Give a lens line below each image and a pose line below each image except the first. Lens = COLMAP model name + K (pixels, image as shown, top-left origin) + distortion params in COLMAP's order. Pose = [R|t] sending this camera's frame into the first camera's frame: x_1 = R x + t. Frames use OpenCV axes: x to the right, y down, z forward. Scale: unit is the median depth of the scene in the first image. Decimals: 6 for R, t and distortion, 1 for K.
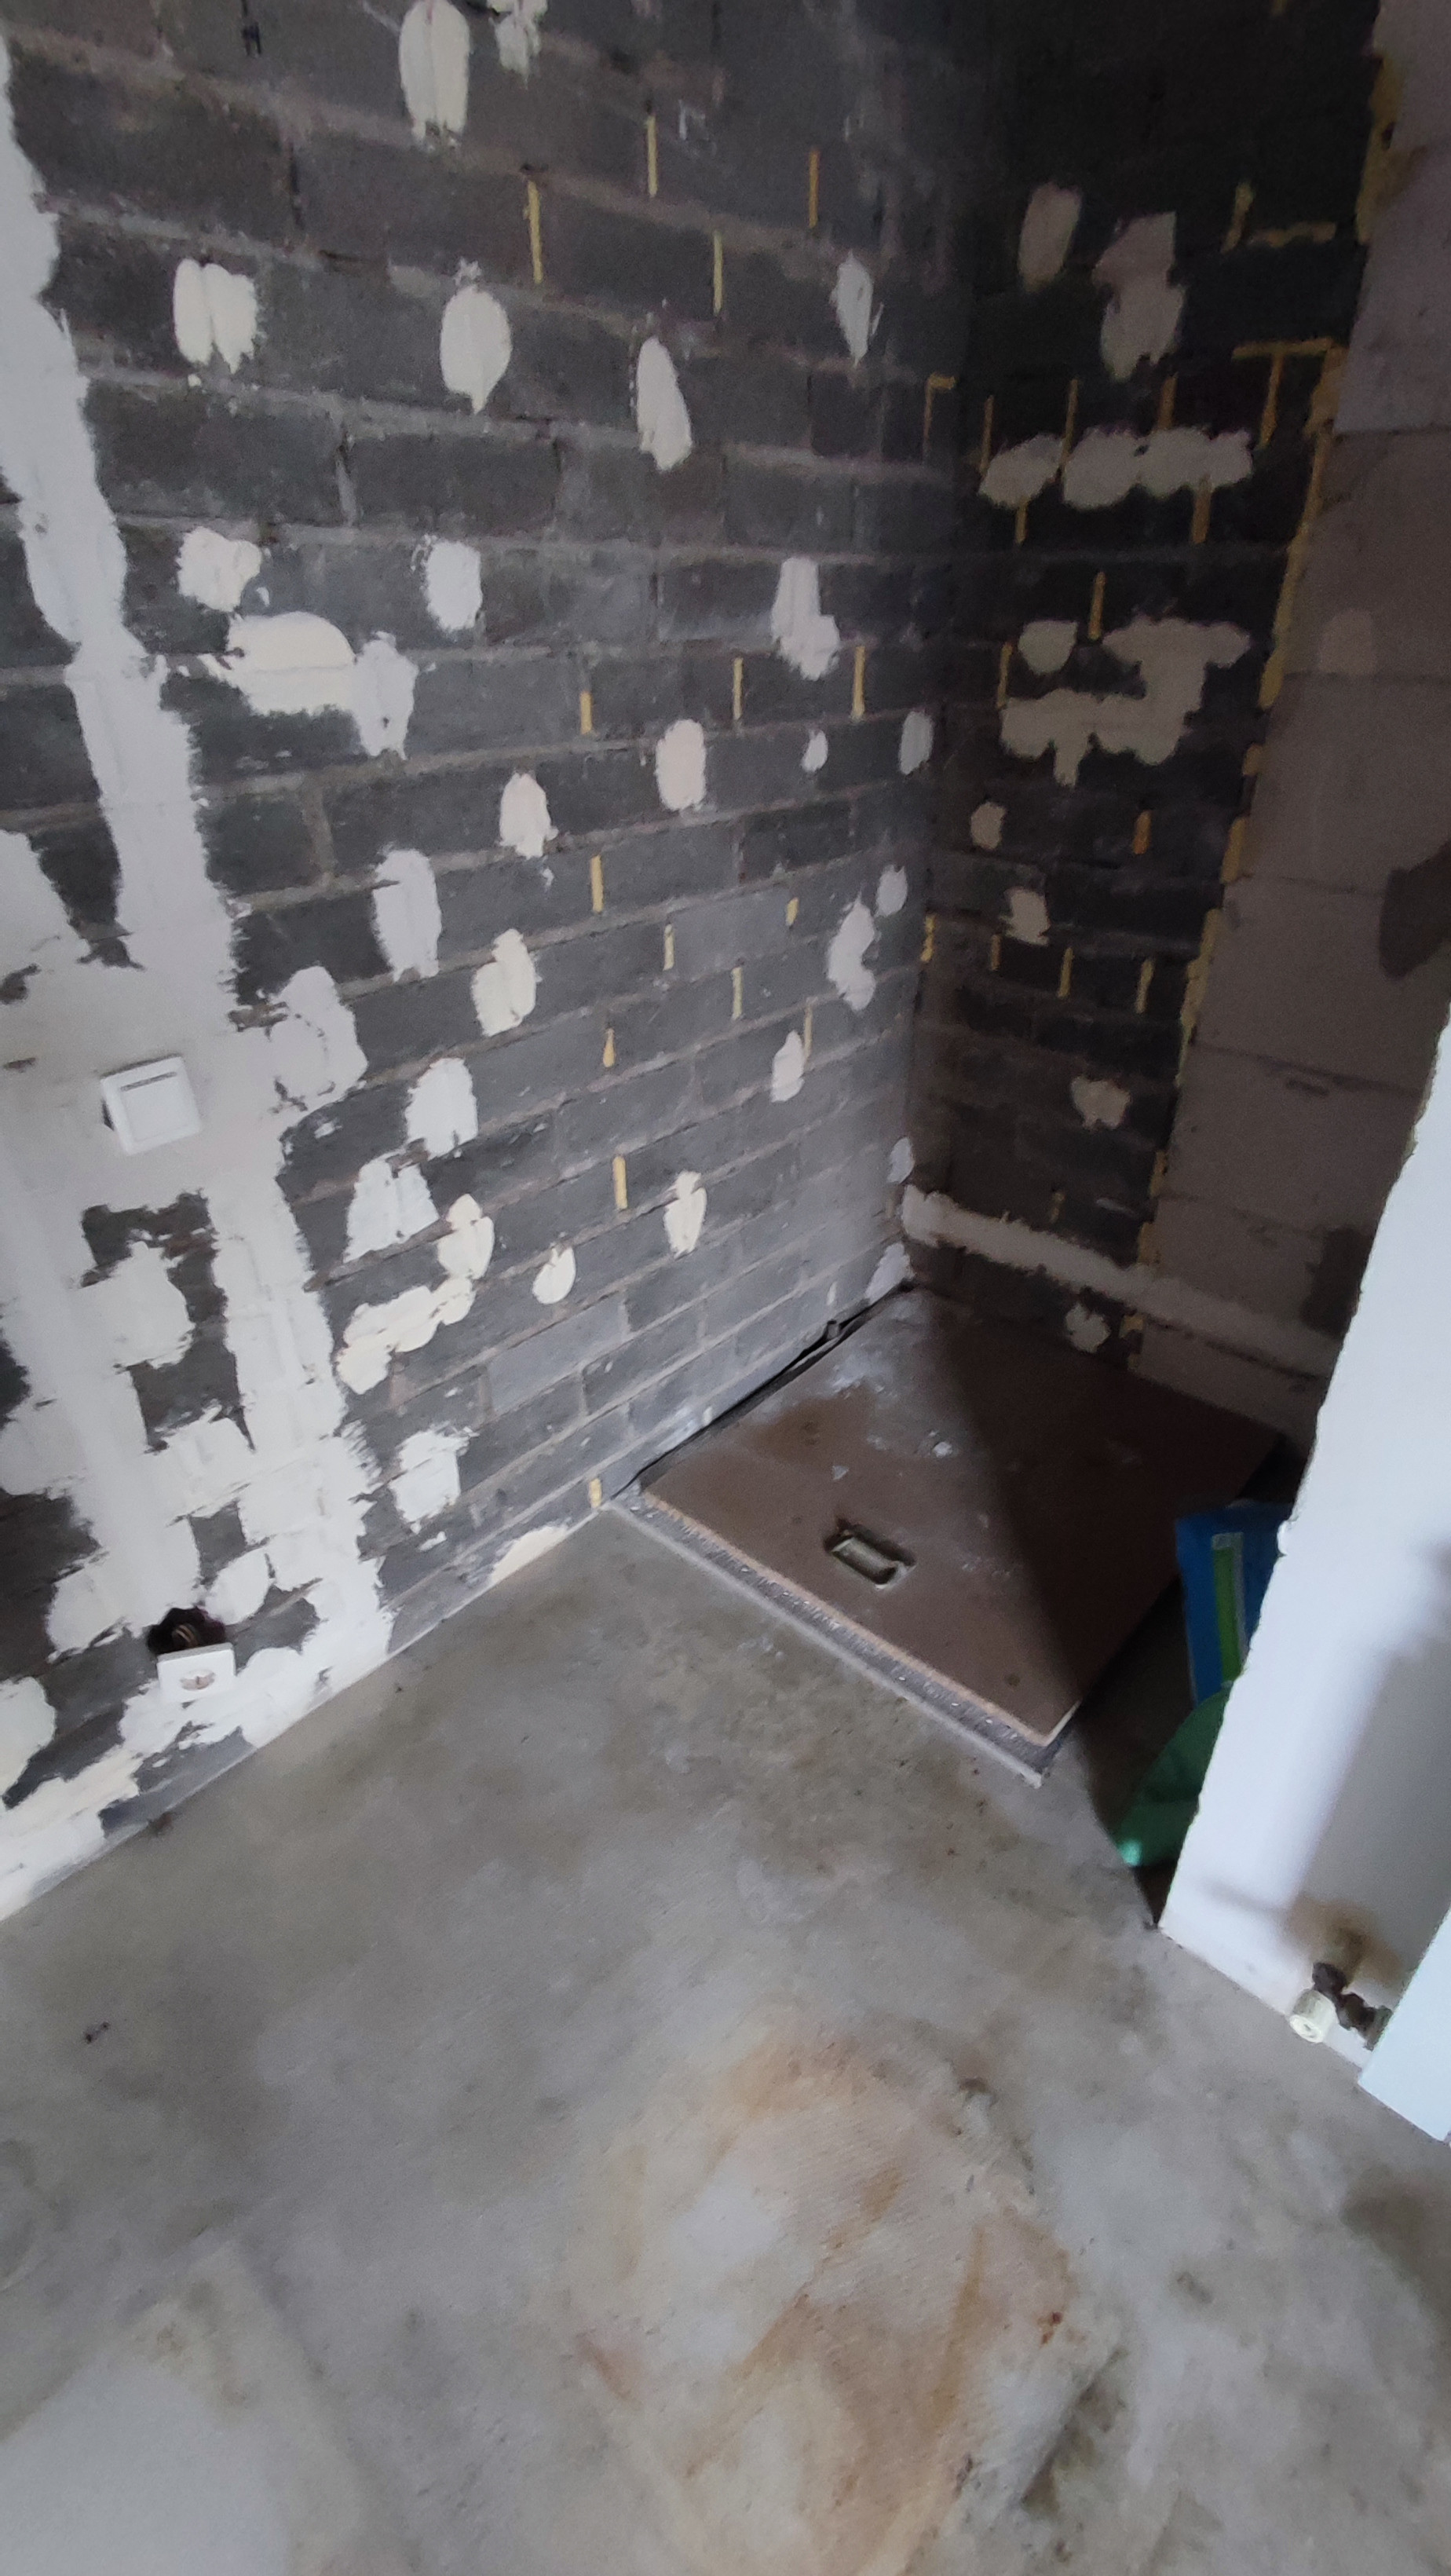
lens RADIAL K [[1171.9, 0, 726.8], [0, 1171.9, 1313.3], [0, 0, 1]] dist [-0.001936, -0.004210]
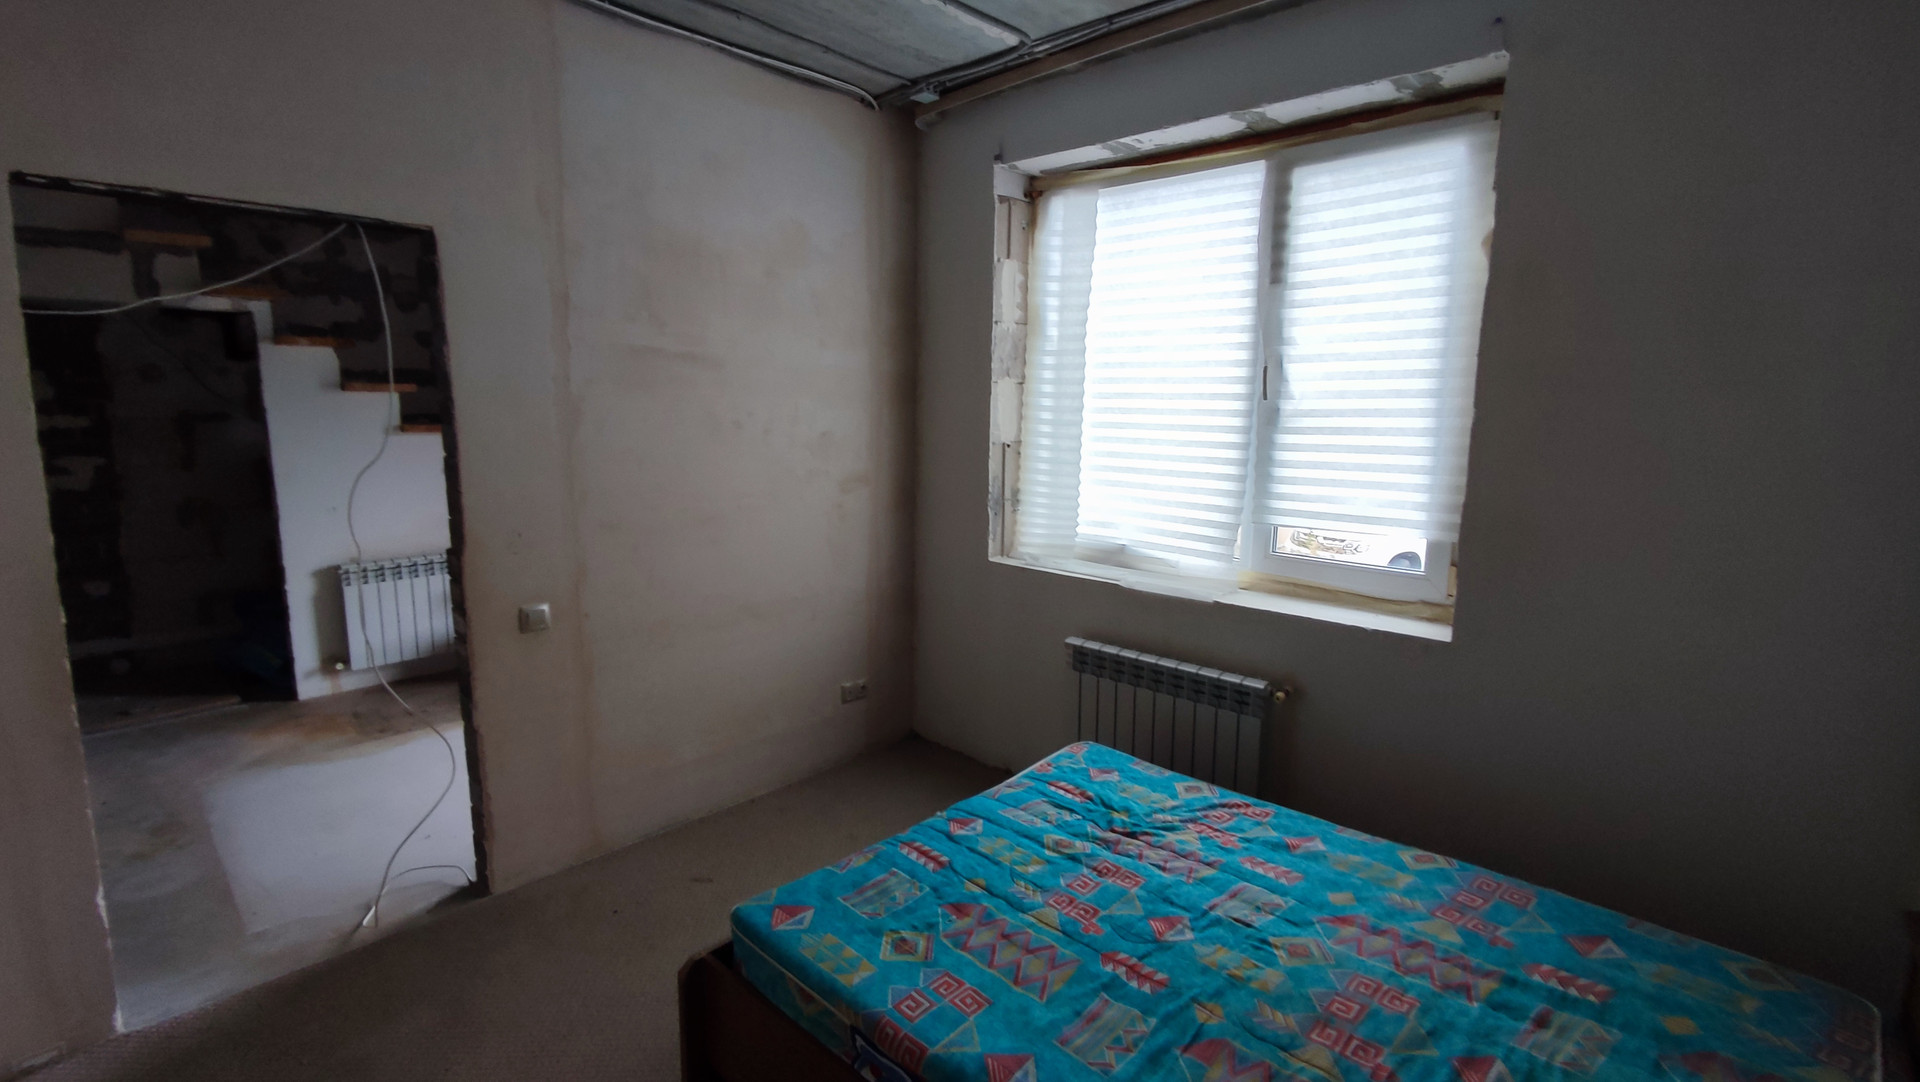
lens RADIAL K [[873.6, 0, 984.2], [0, 873.6, 534.7], [0, 0, 1]] dist [-0.001936, -0.004210]
pose [[-0.027698, -0.132709, 0.990768, -2.952824], [0.519725, 0.844739, 0.127678, 0.923009], [-0.853884, 0.518463, 0.045575, -1.757511]]
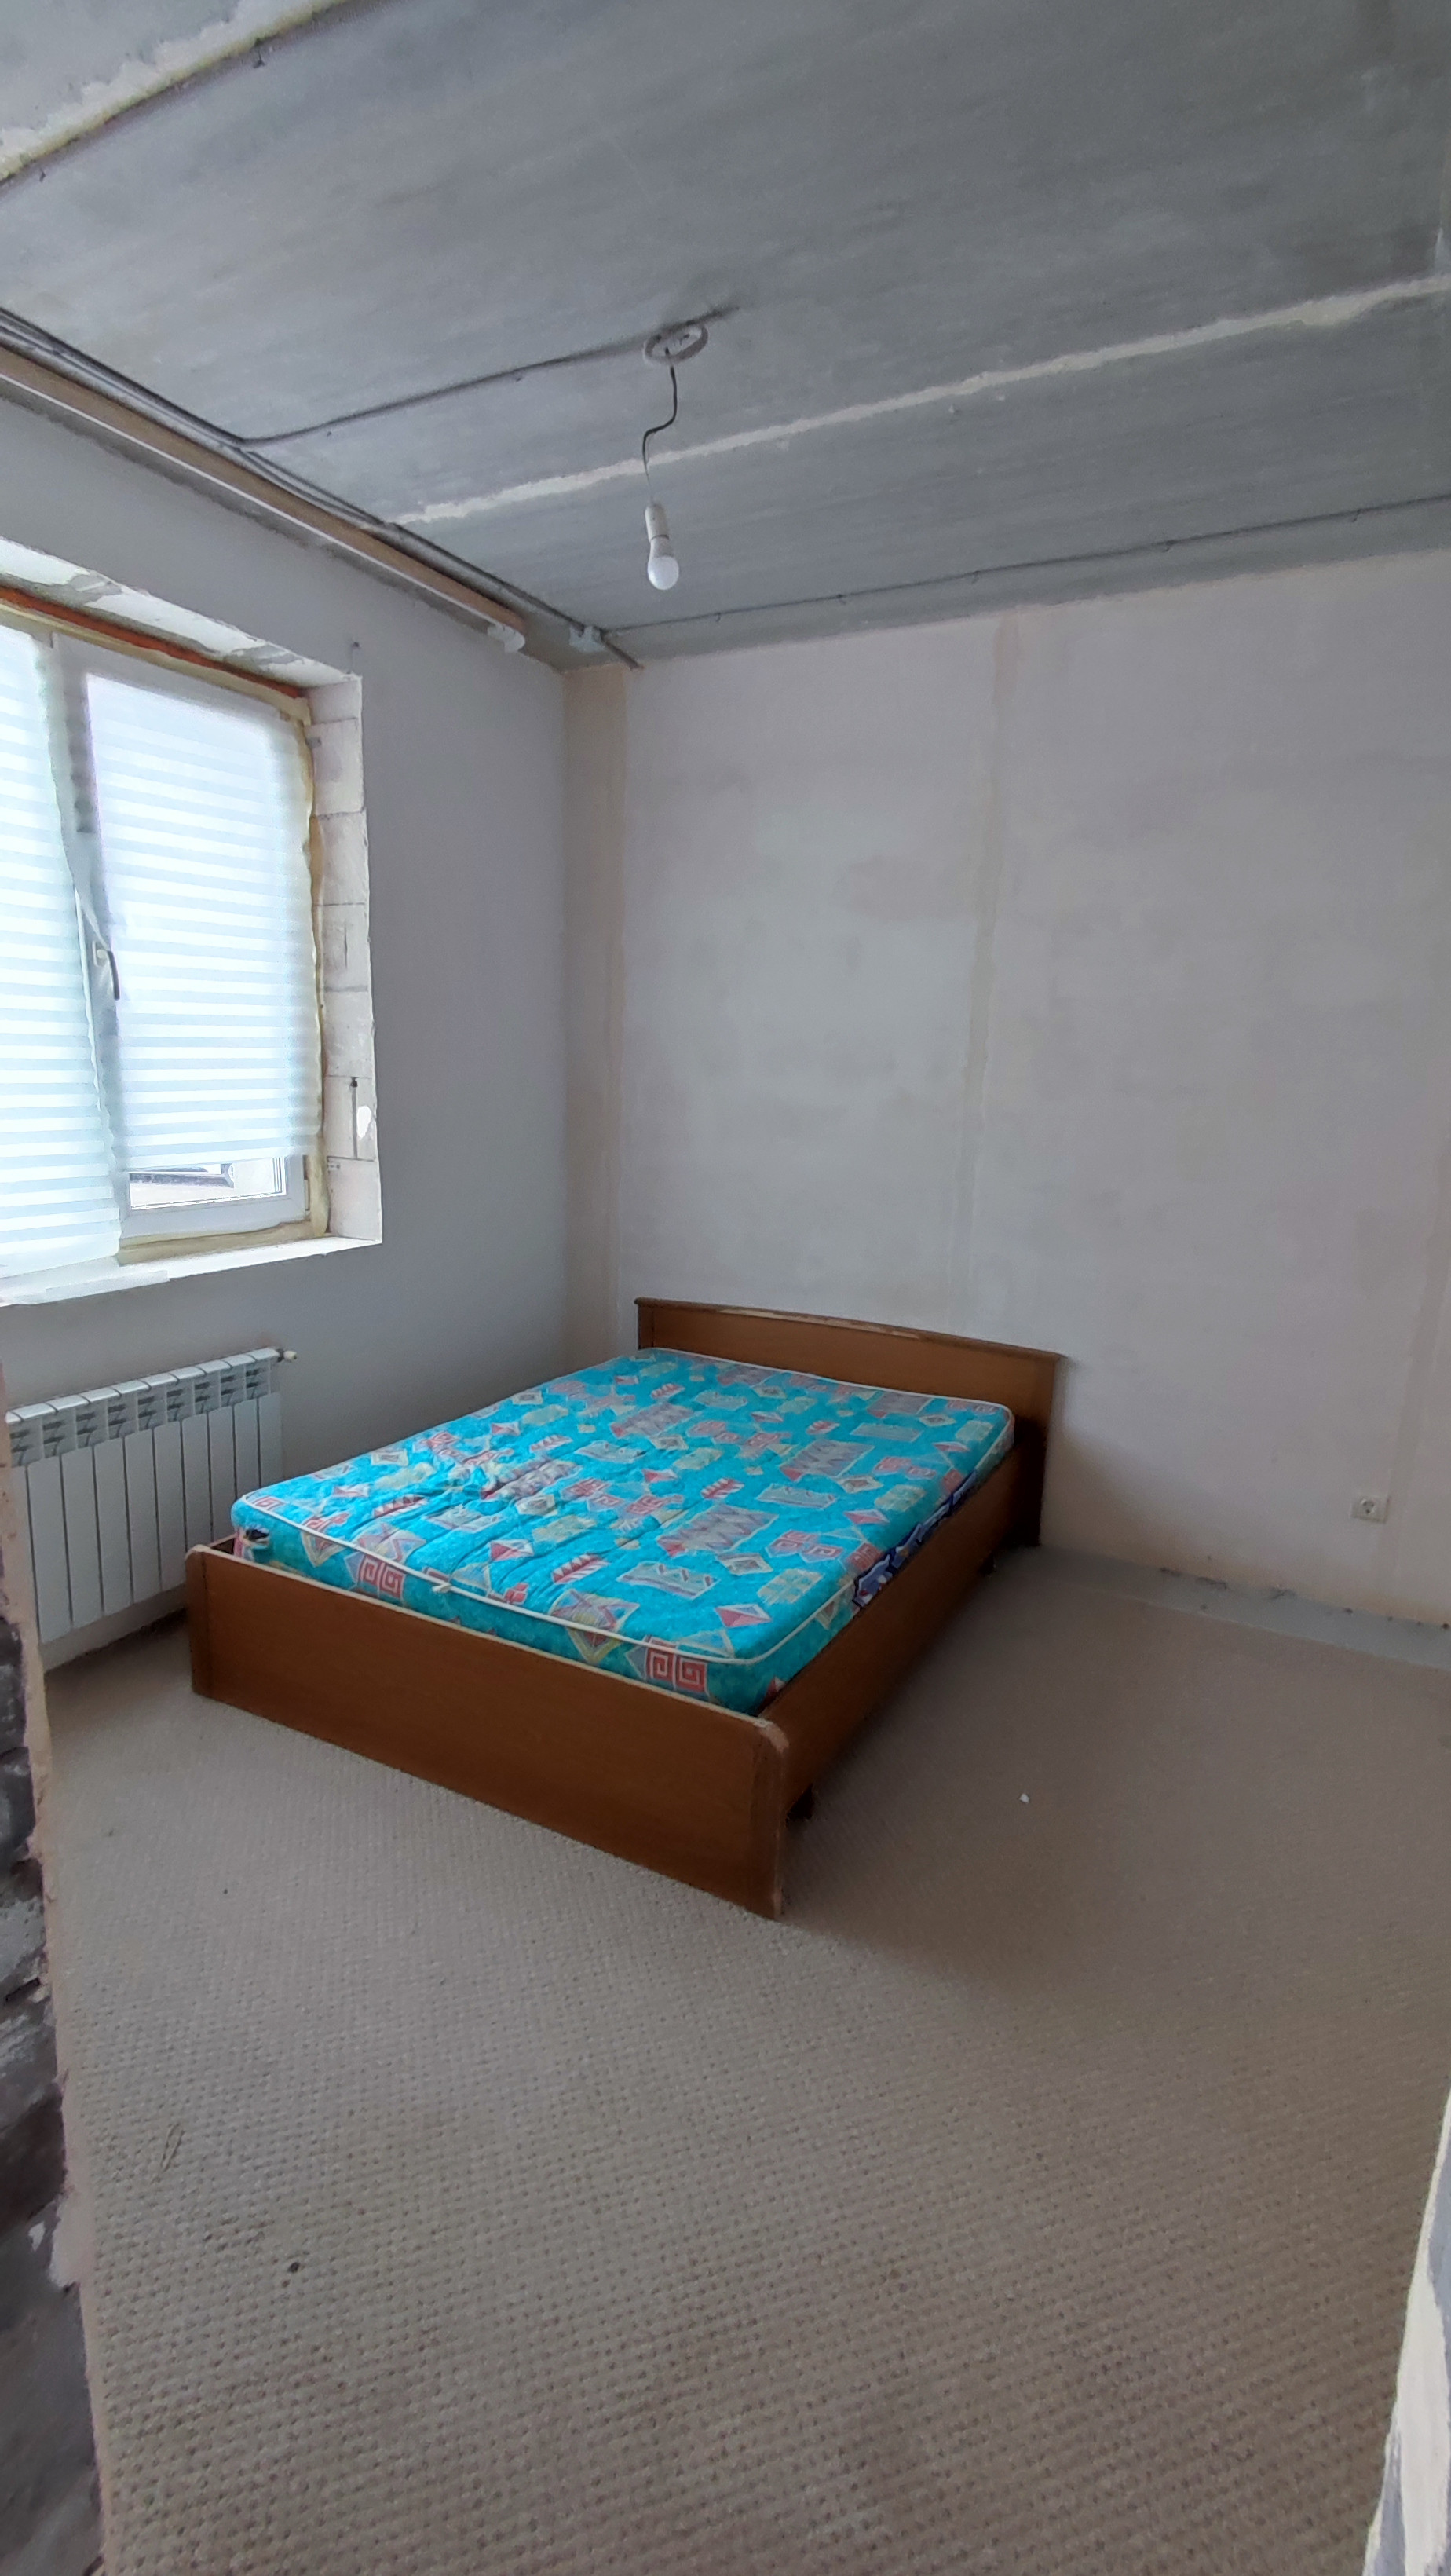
lens RADIAL K [[1171.9, 0, 737.5], [0, 1171.9, 1301.7], [0, 0, 1]] dist [-0.001936, -0.004210]
pose [[-0.964318, 0.045880, -0.260742, -1.185710], [-0.148965, 0.720146, 0.677642, 0.017069], [0.218863, 0.692304, -0.687615, -0.257203]]
